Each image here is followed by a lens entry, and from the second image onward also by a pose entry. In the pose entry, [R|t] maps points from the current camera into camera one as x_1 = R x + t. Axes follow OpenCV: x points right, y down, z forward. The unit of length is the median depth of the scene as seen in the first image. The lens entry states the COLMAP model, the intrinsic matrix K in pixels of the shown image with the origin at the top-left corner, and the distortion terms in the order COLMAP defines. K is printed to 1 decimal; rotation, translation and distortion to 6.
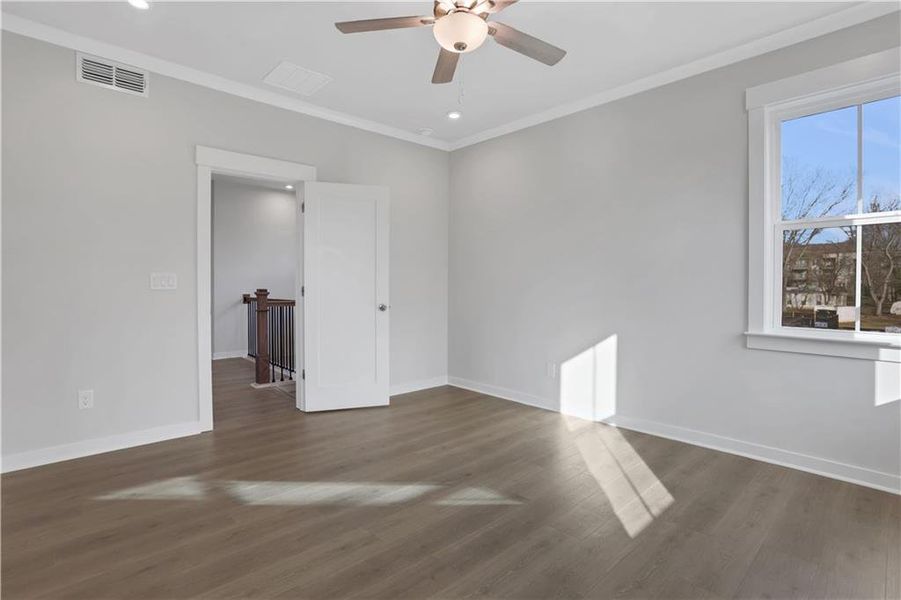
lens RADIAL K [[435.3, 0, 453.8], [0, 435.3, 295.4], [0, 0, 1]] dist [-0.039244, 0.009441]
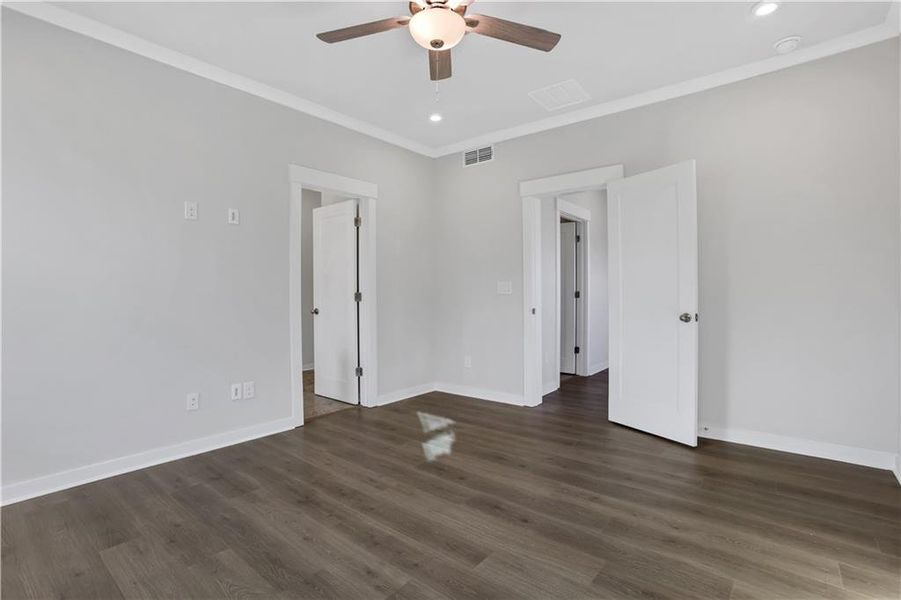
lens RADIAL K [[435.3, 0, 454.0], [0, 435.3, 298.2], [0, 0, 1]] dist [-0.039244, 0.009441]
pose [[0.141958, 0.008453, -0.989837, 0.766976], [-0.014159, 0.999879, 0.006508, -0.007613], [0.989771, 0.013091, 0.142061, 0.702088]]
